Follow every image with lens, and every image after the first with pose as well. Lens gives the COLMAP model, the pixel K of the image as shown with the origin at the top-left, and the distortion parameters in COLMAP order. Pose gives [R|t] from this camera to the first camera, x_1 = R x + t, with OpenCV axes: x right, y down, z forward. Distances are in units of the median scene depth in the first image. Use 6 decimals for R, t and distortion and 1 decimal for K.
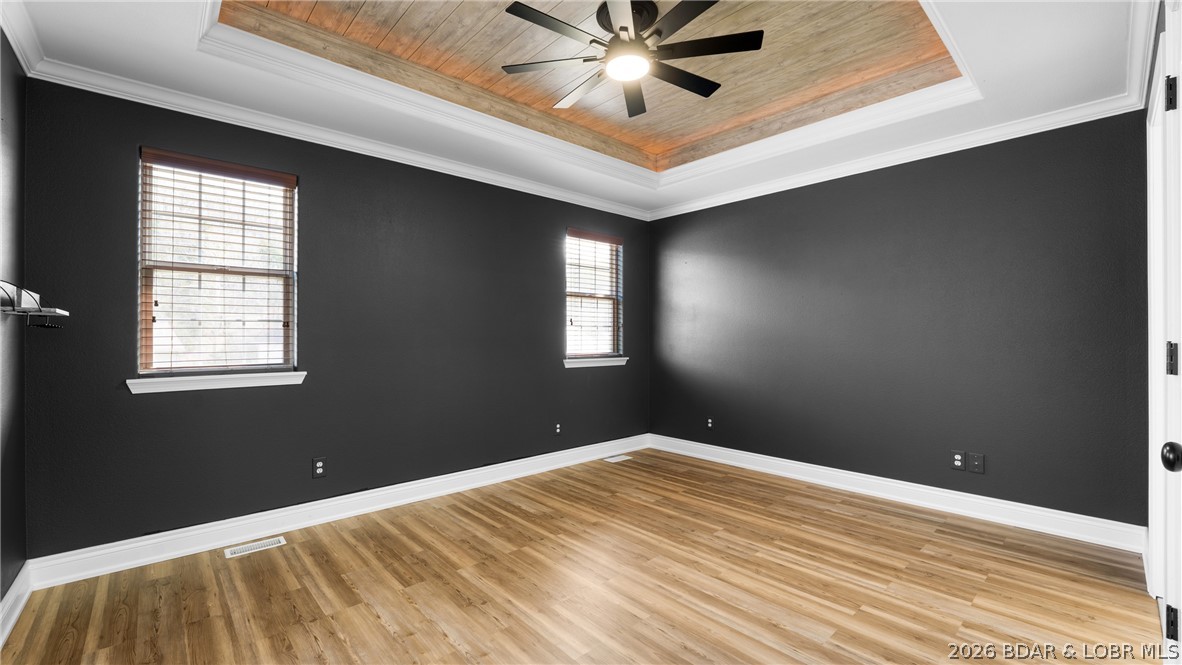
lens RADIAL K [[488.0, 0, 594.6], [0, 488.0, 335.9], [0, 0, 1]] dist [-0.002948, 0.000426]
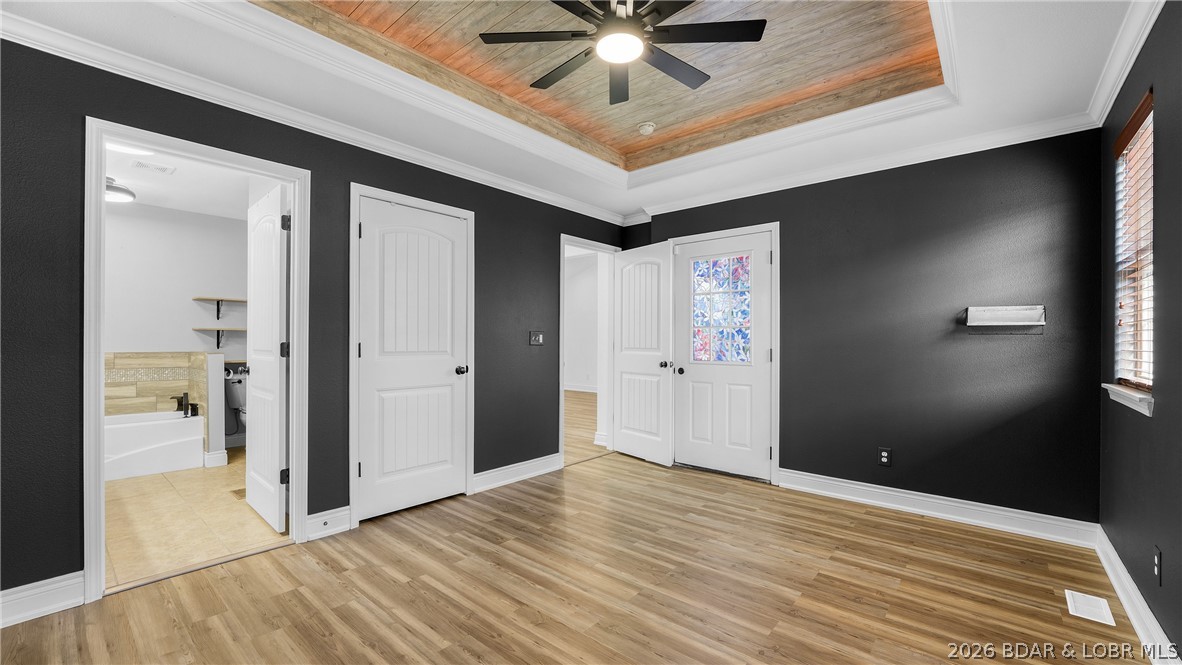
lens RADIAL K [[488.0, 0, 592.0], [0, 488.0, 334.3], [0, 0, 1]] dist [-0.002948, 0.000426]
pose [[-0.992918, -0.002263, -0.118783, 0.230230], [-0.000462, 0.999885, -0.015186, 0.002518], [0.118804, -0.015023, -0.992804, 1.924350]]
